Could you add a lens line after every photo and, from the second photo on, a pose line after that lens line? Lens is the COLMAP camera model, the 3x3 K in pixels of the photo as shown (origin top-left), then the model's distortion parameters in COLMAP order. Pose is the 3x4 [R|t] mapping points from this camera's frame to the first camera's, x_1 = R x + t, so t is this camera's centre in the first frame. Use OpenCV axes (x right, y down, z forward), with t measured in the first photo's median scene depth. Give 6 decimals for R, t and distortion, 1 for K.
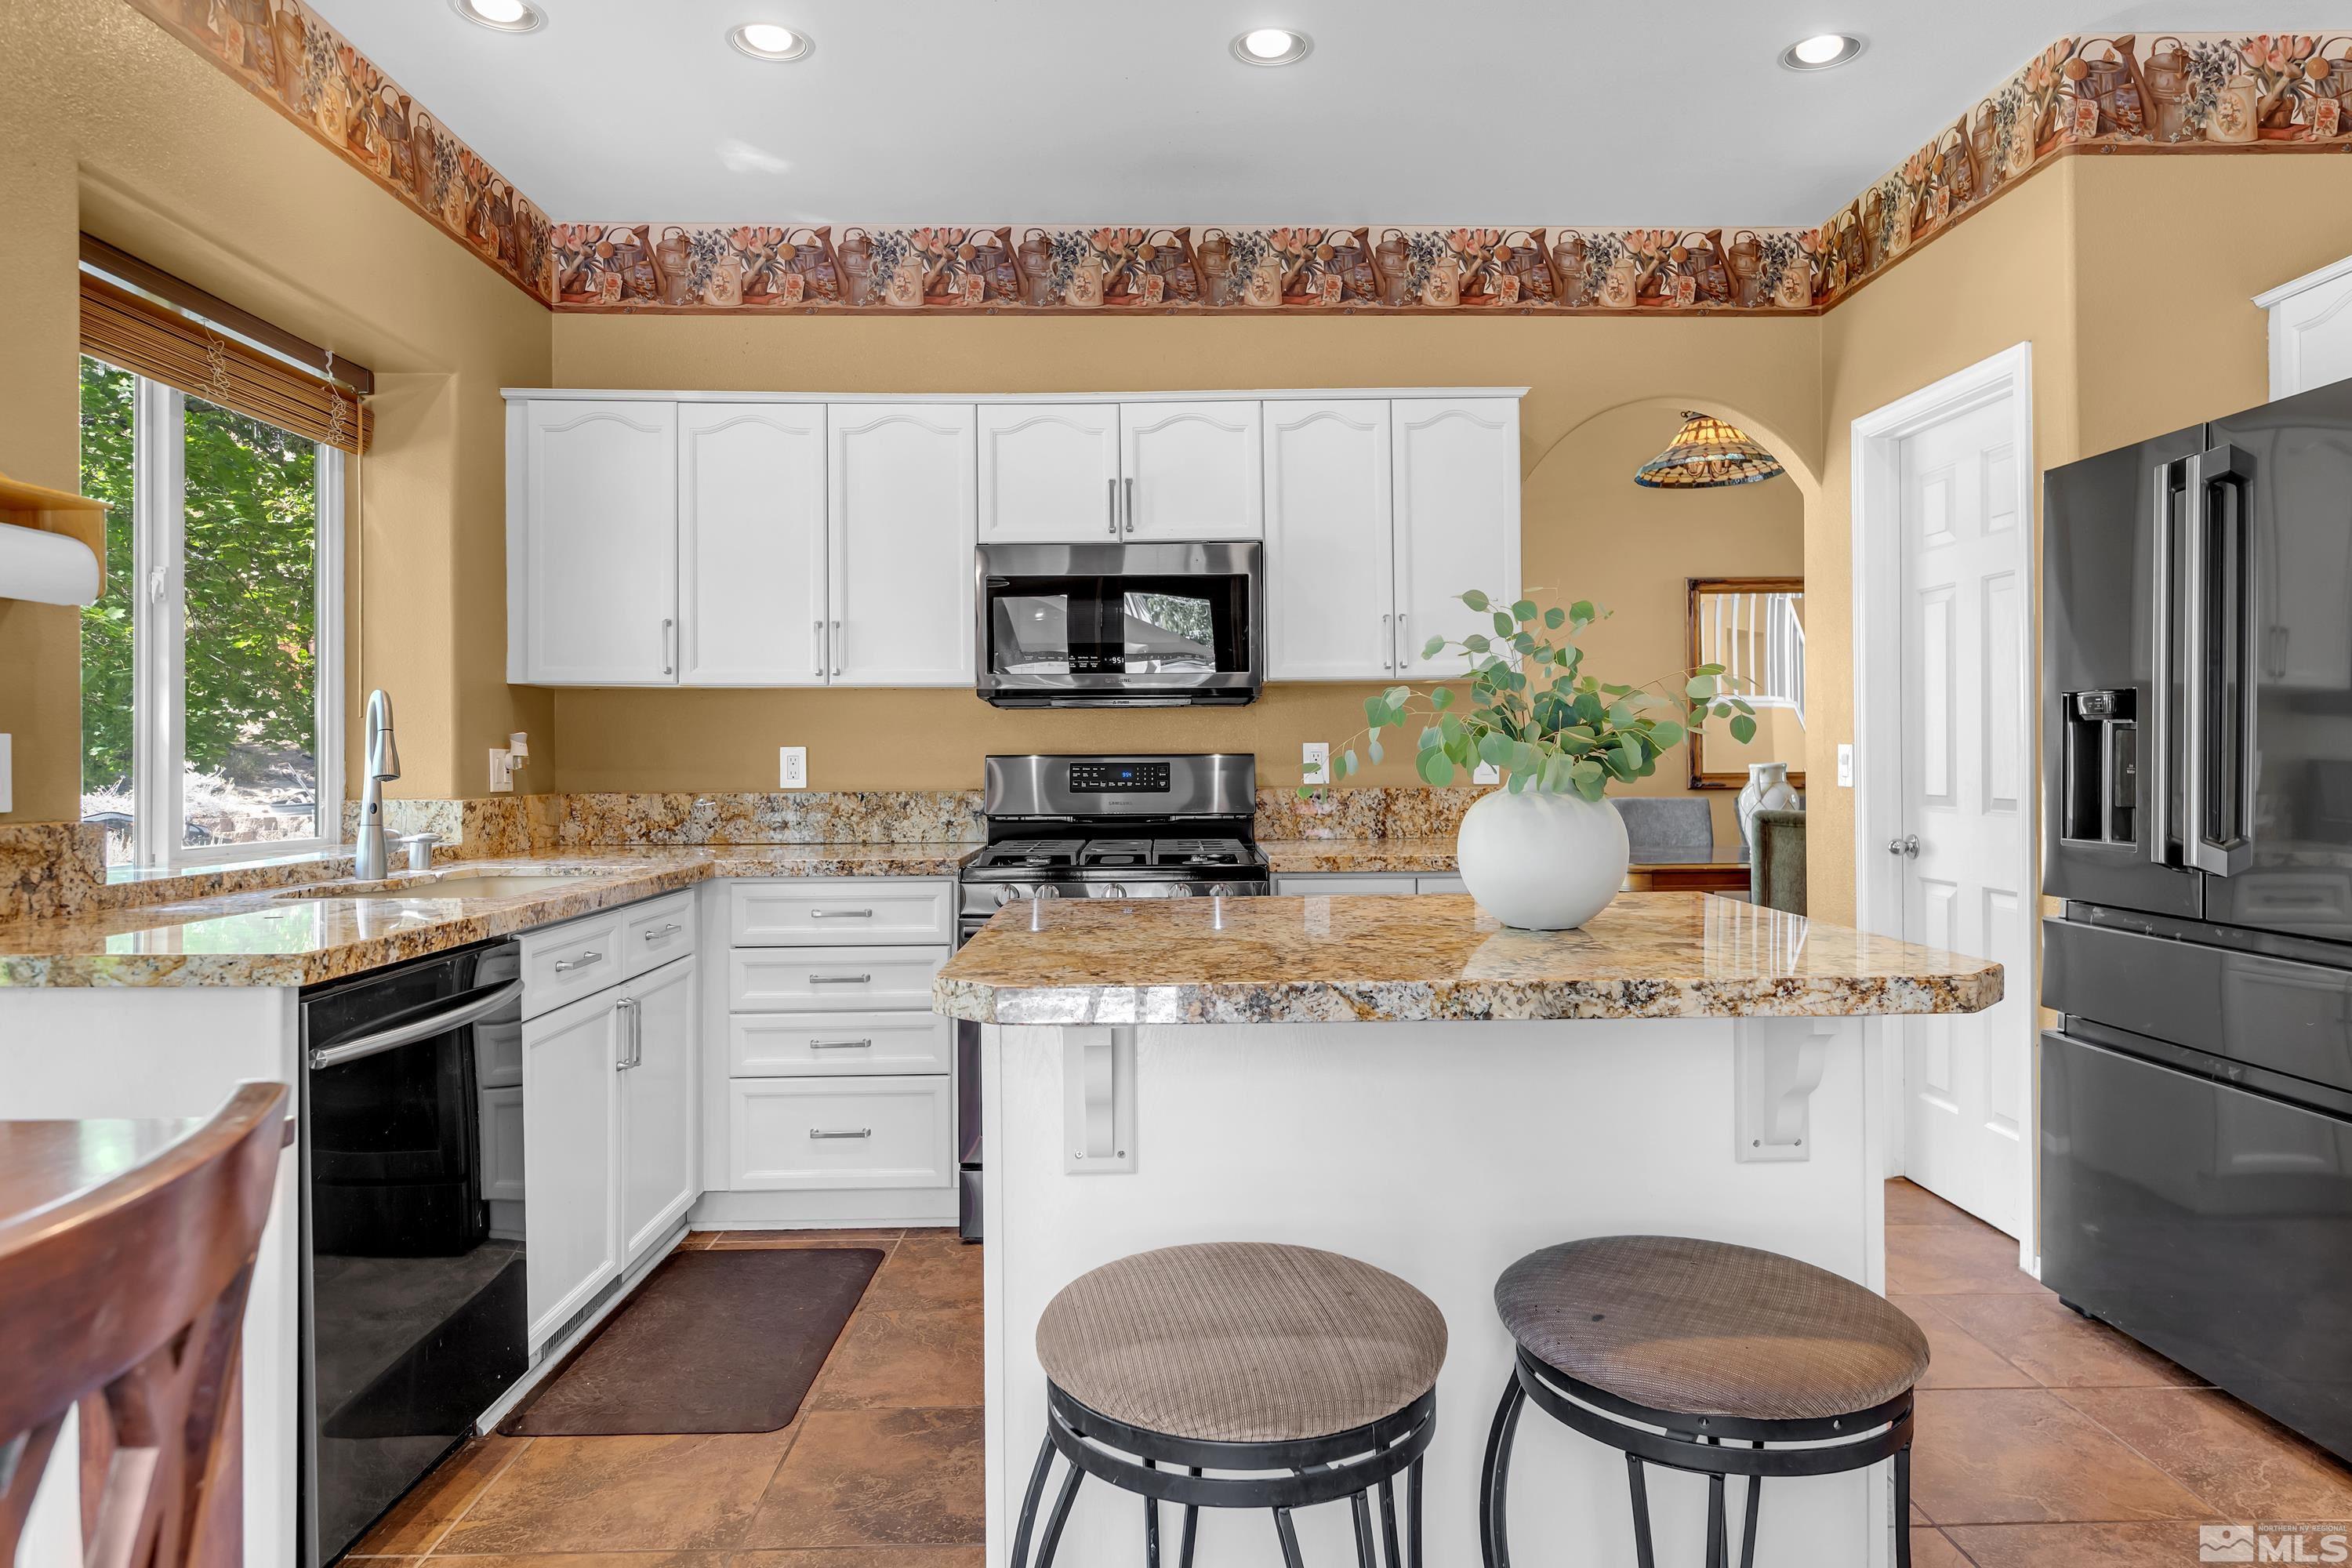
lens RADIAL K [[1430.0, 0, 1195.1], [0, 1430.0, 765.3], [0, 0, 1]] dist [0.002907, 0.000293]
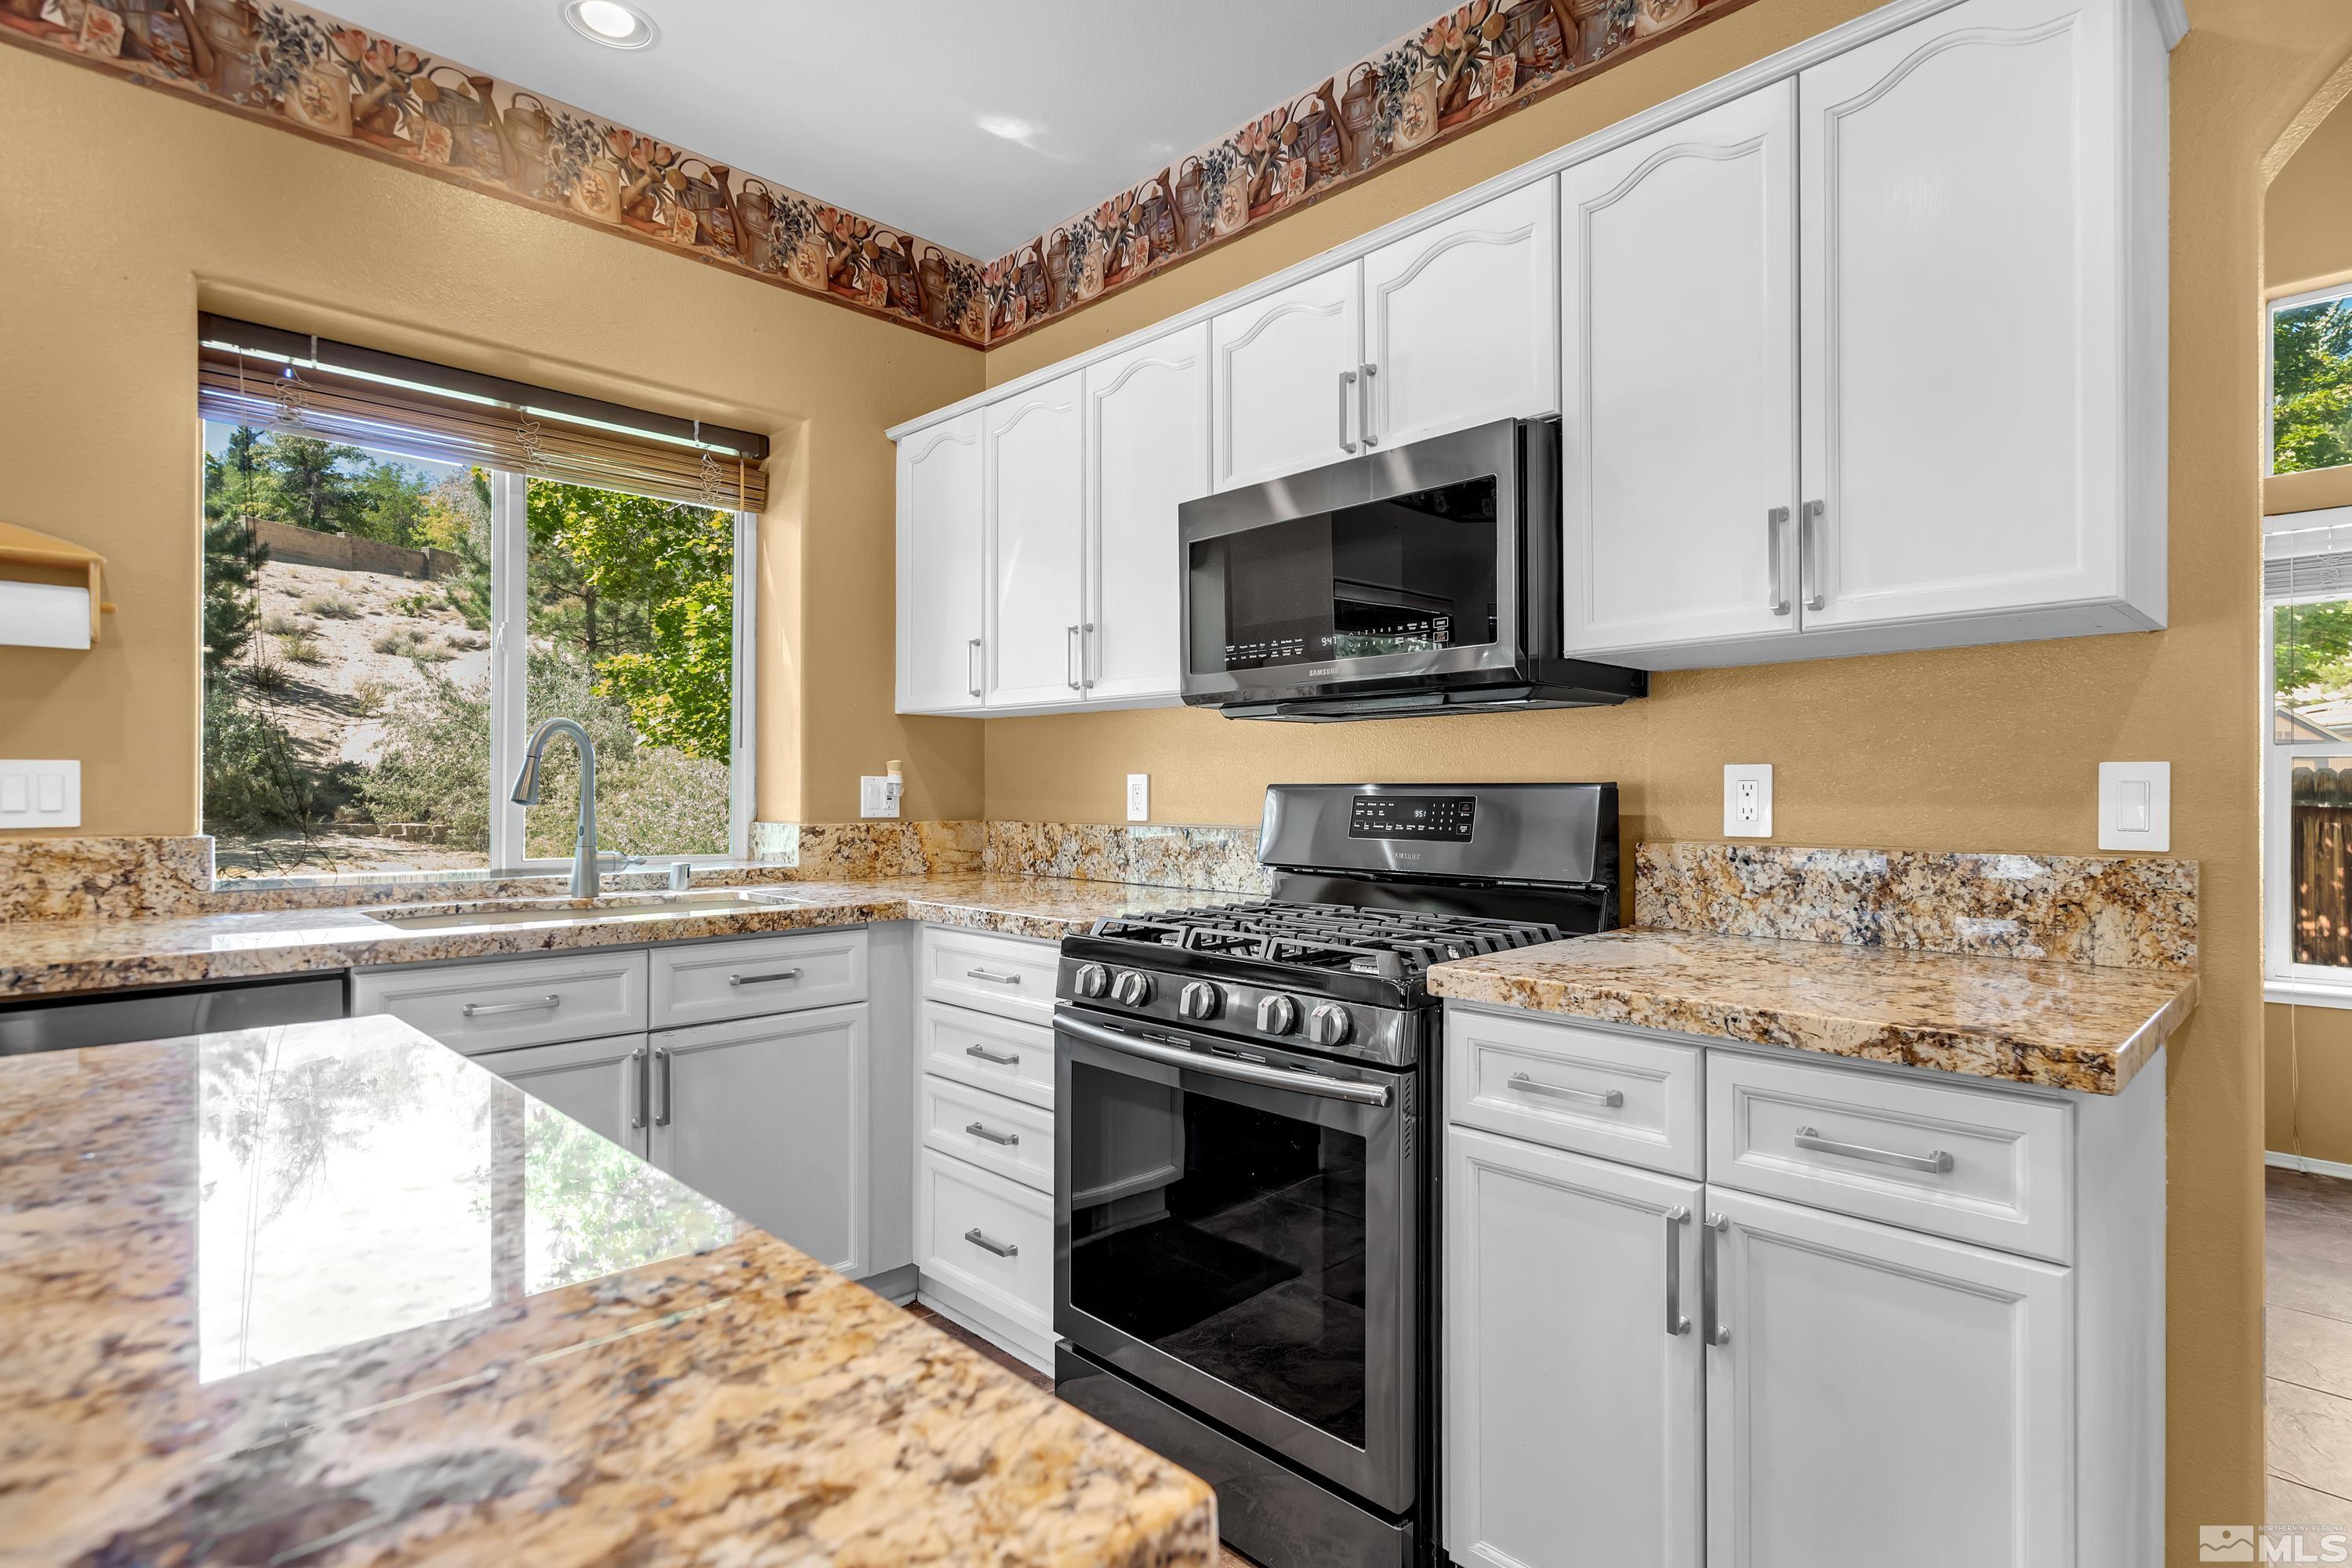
lens RADIAL K [[1186.2, 0, 1193.1], [0, 1186.2, 792.8], [0, 0, 1]] dist [0.010885, -0.000626]
pose [[0.687635, 0.008451, -0.726008, 0.288595], [-0.009929, 0.999948, 0.002235, -0.003517], [0.725989, 0.005672, 0.687683, 0.547269]]
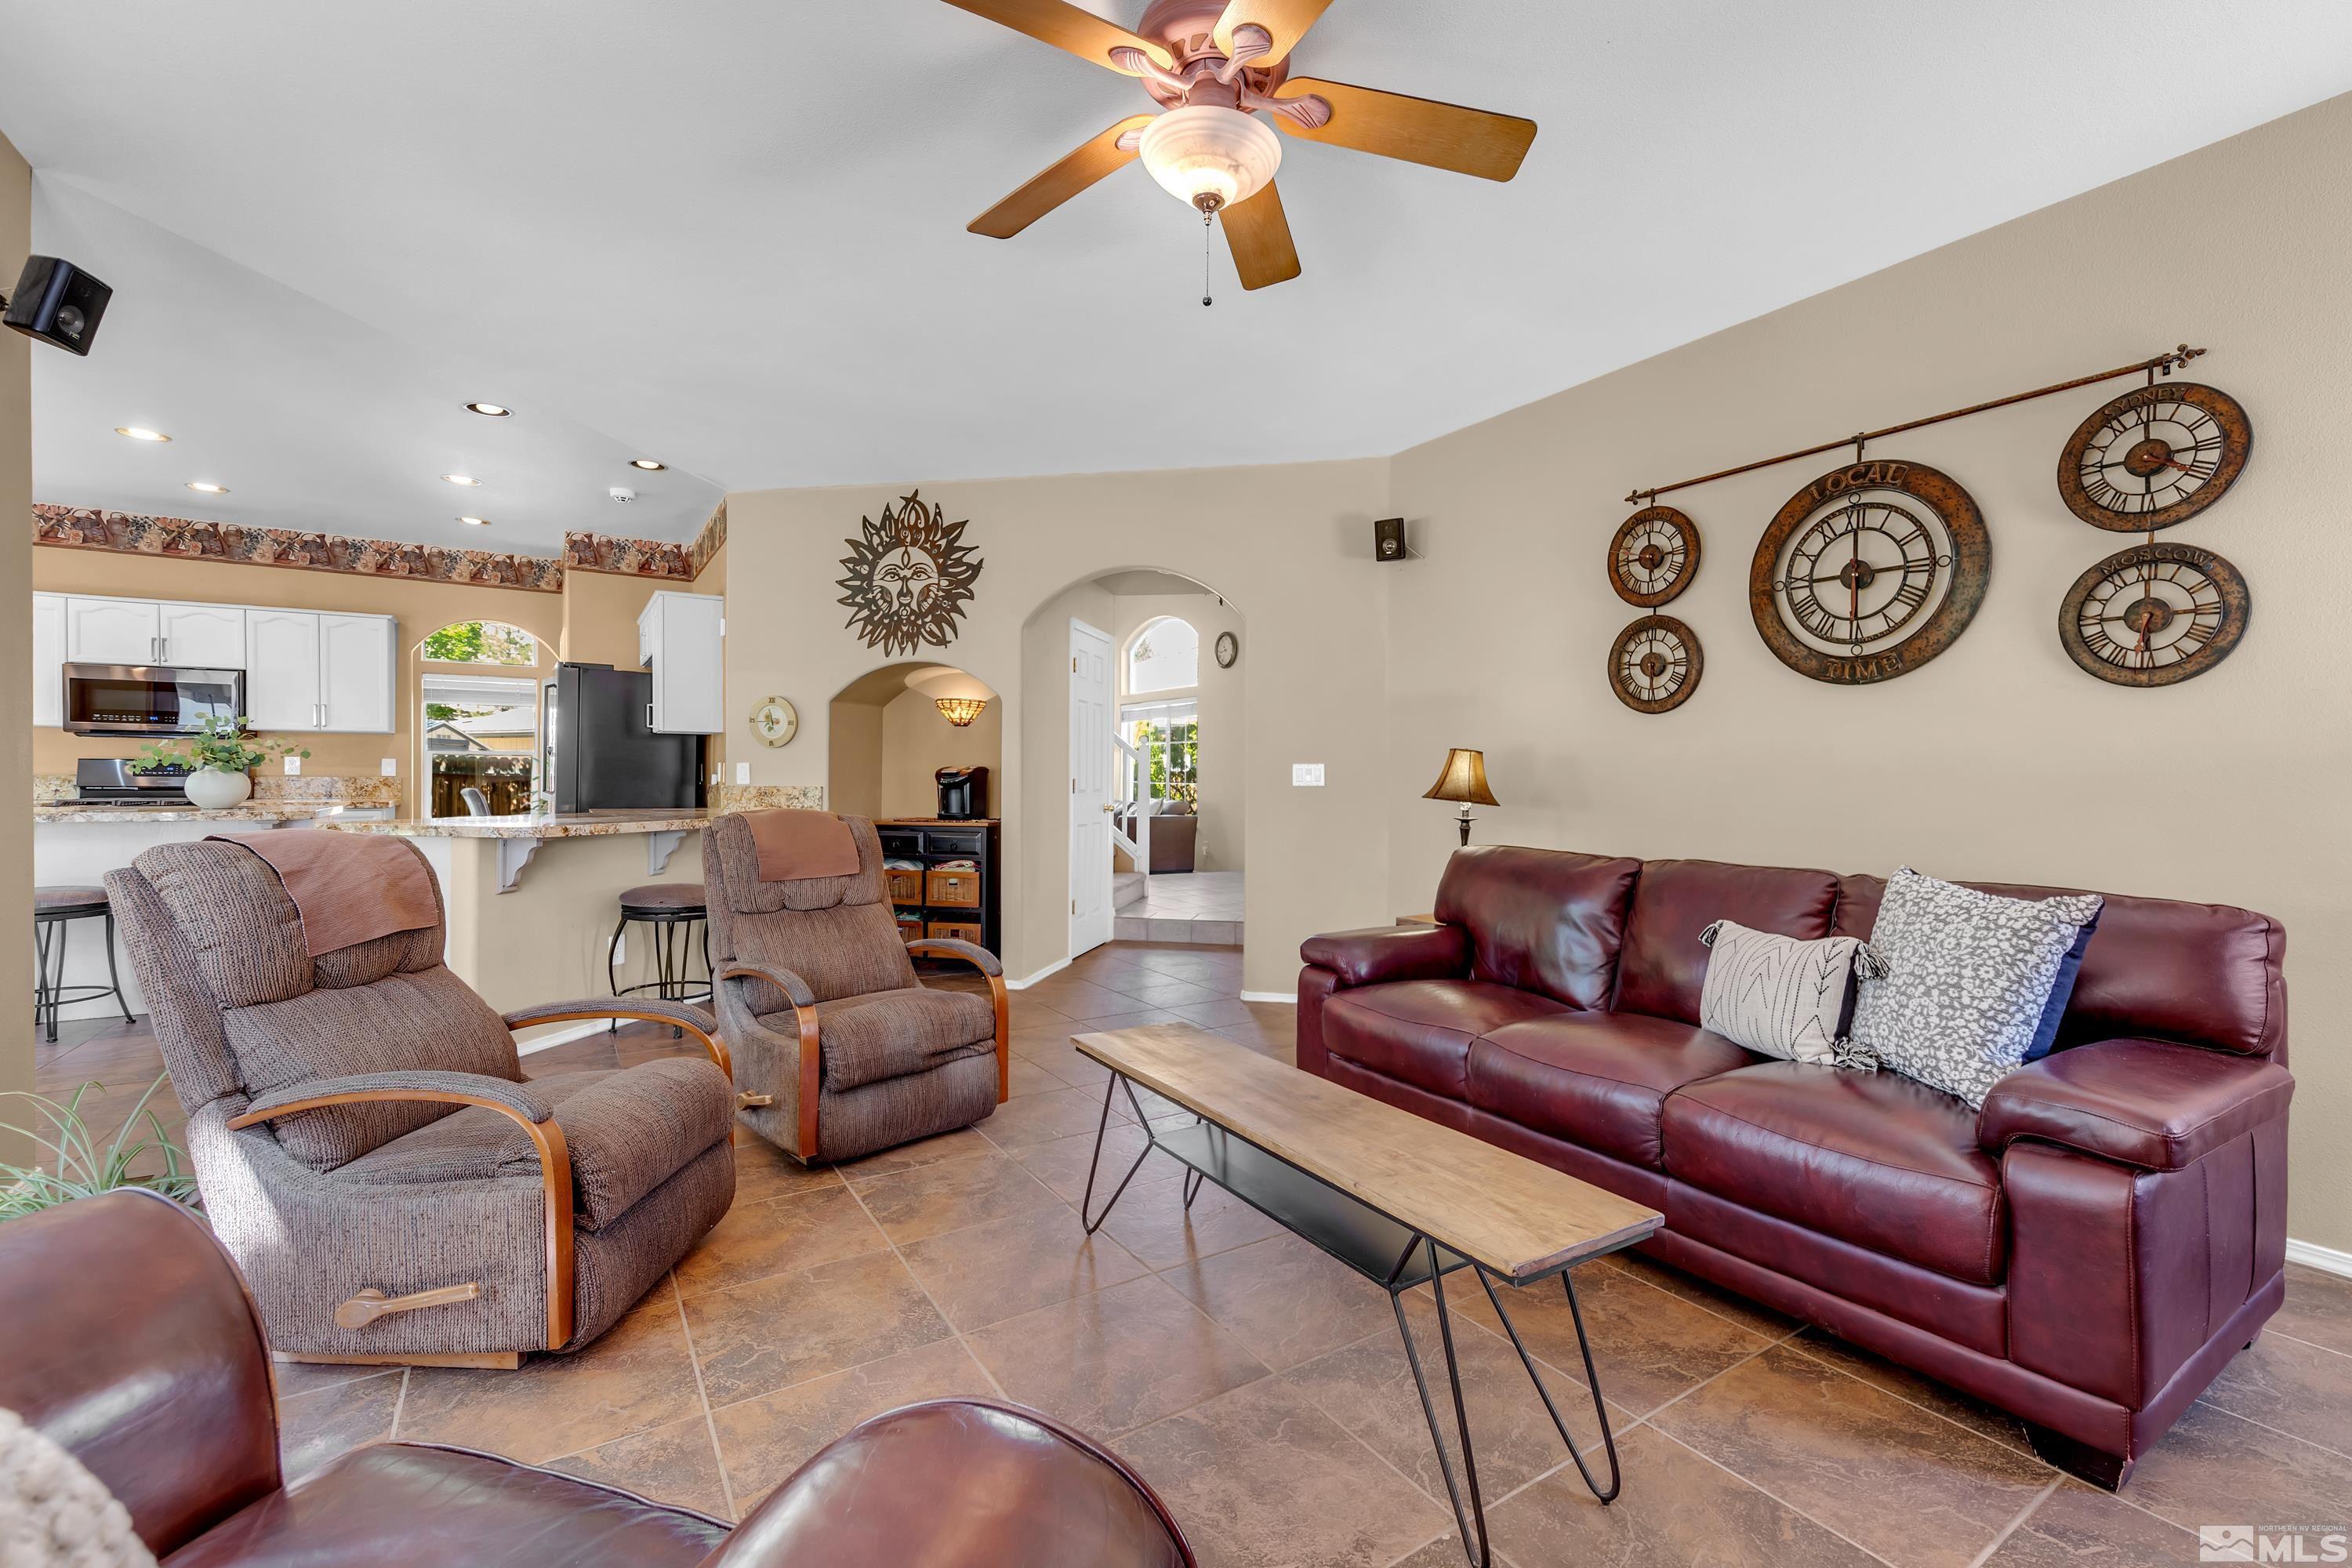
lens RADIAL K [[1002.1, 0, 1214.2], [0, 1002.1, 787.3], [0, 0, 1]] dist [0.001423, 0.000082]
pose [[0.845161, 0.007967, 0.534453, 0.497241], [-0.013067, 0.999898, 0.005758, 0.004946], [-0.534353, -0.011850, 0.845179, -1.202602]]
